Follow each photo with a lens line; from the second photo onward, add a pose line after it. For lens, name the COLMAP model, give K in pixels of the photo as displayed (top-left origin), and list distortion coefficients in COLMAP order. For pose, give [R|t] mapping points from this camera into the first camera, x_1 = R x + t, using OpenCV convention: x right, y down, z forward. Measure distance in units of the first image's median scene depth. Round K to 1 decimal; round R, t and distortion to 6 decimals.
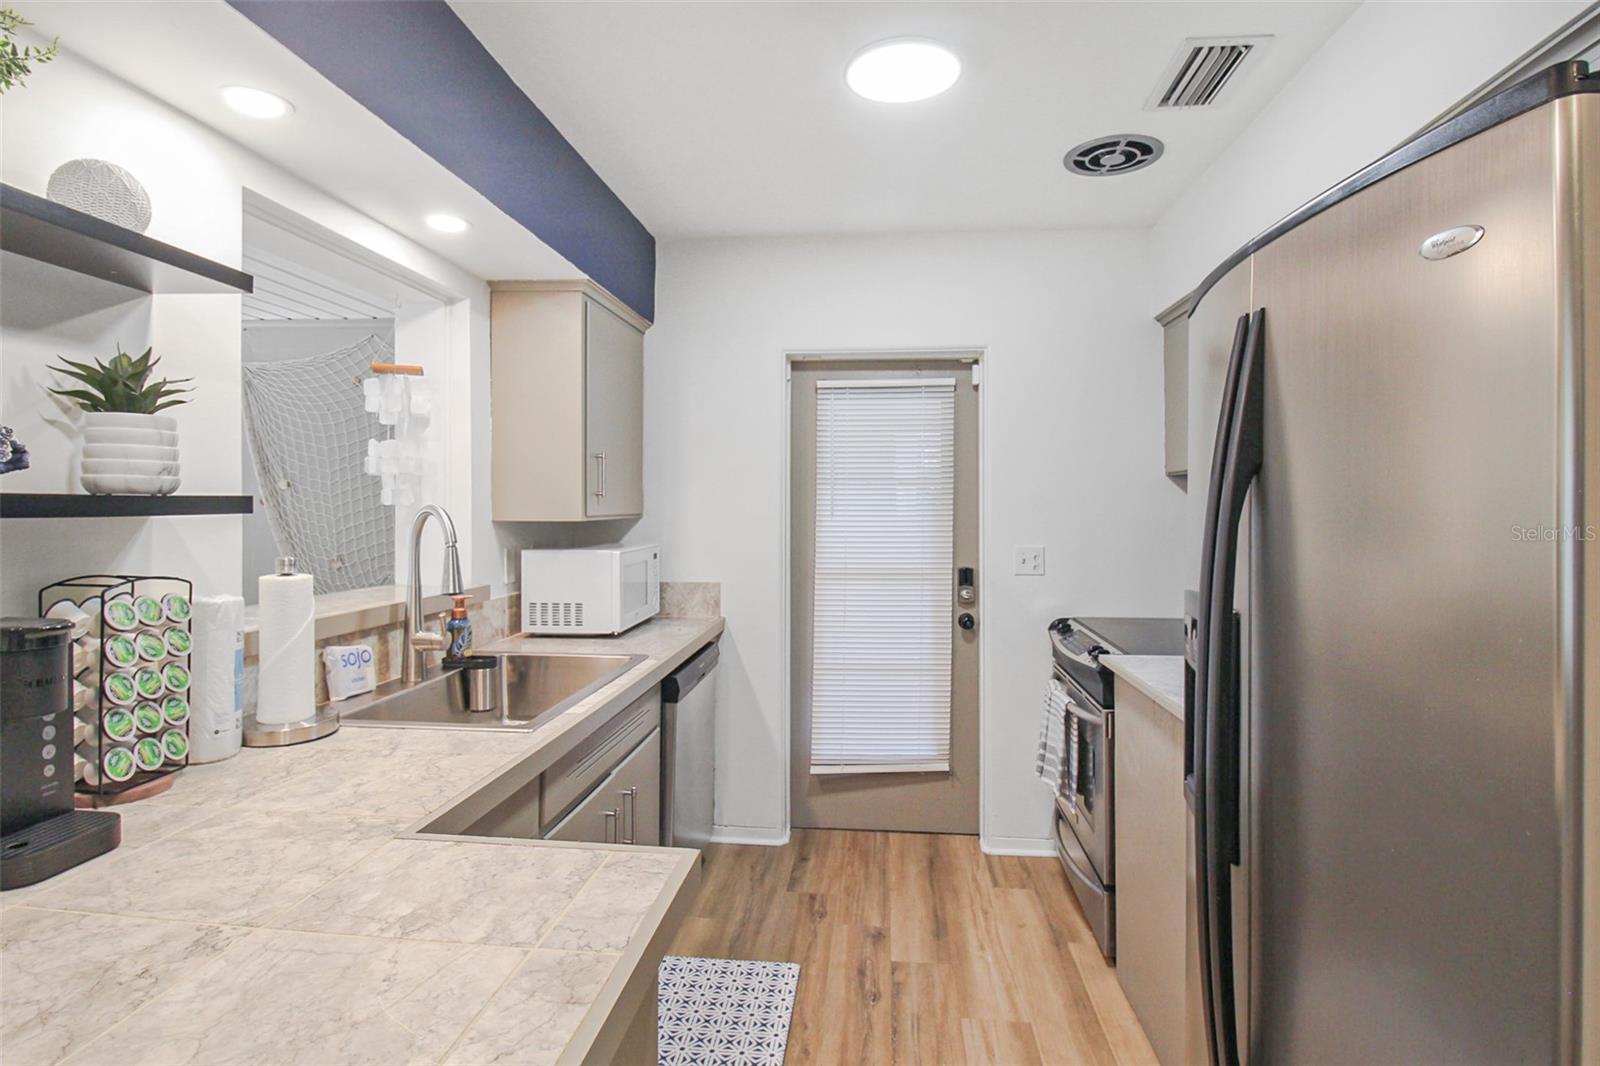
lens RADIAL K [[814.7, 0, 792.1], [0, 814.7, 496.9], [0, 0, 1]] dist [0.000719, -0.013259]
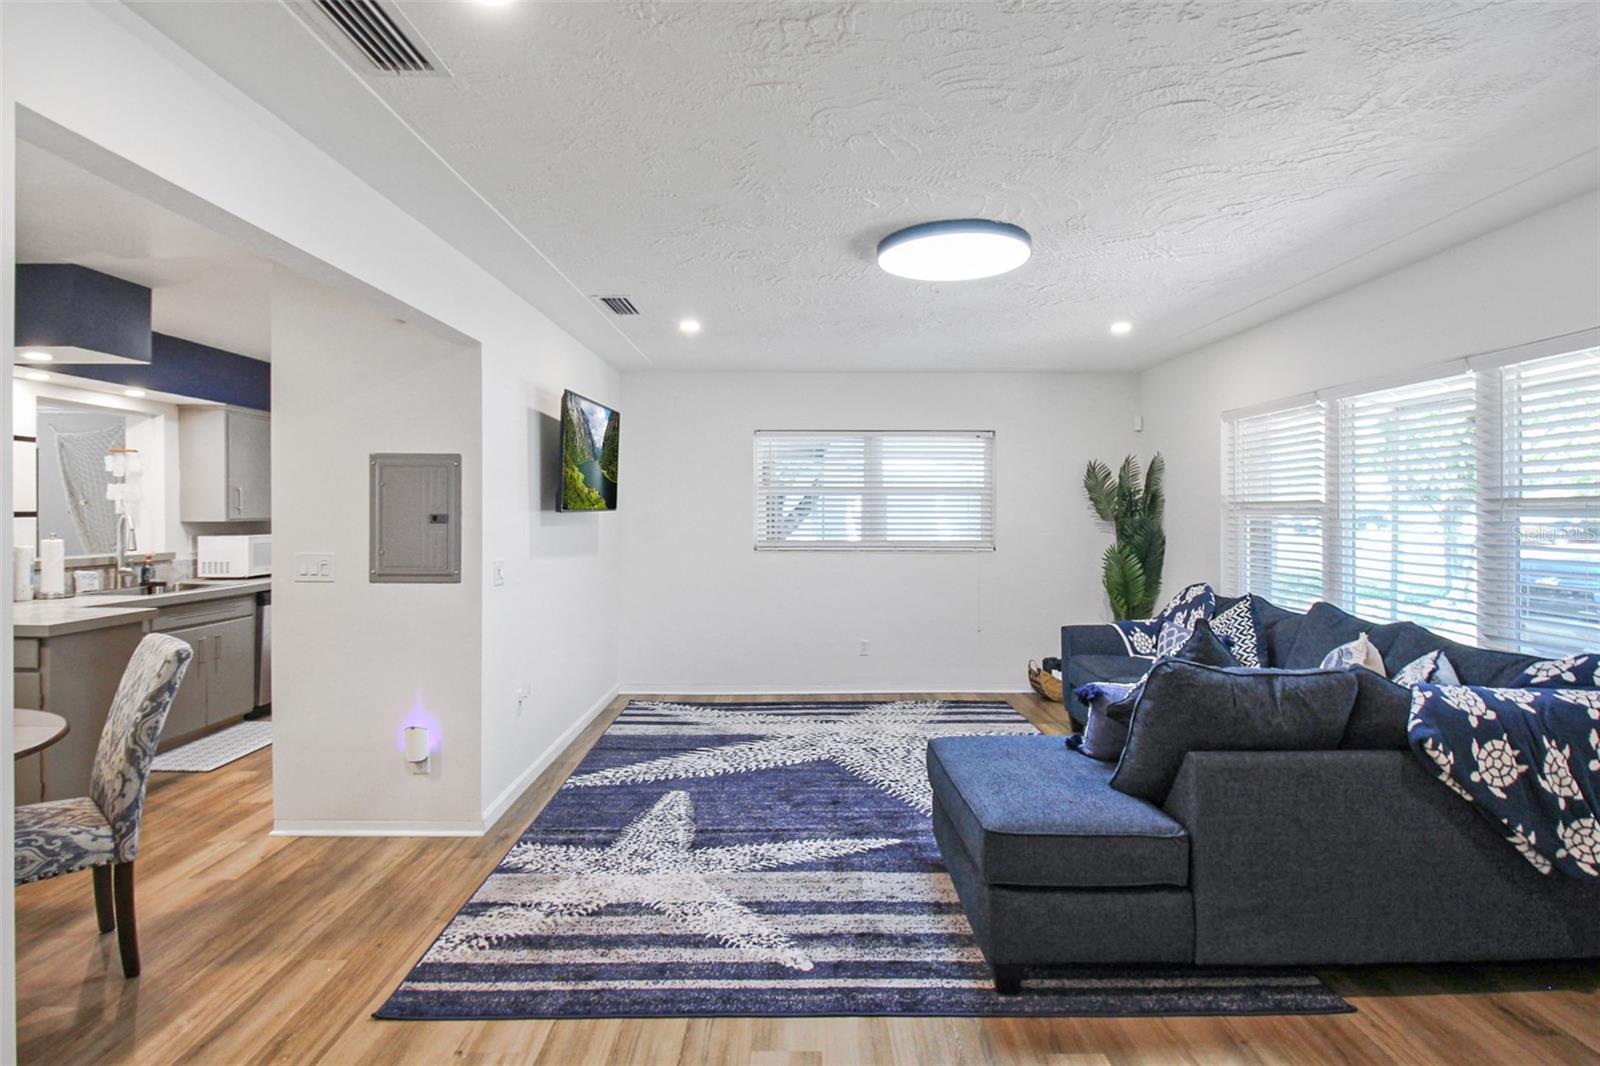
lens RADIAL K [[814.7, 0, 805.6], [0, 814.7, 516.6], [0, 0, 1]] dist [0.000719, -0.013259]
pose [[0.994698, -0.001922, 0.102825, 0.931412], [0.000381, 0.999887, 0.015006, -0.012895], [-0.102842, -0.014887, 0.994586, -1.125044]]
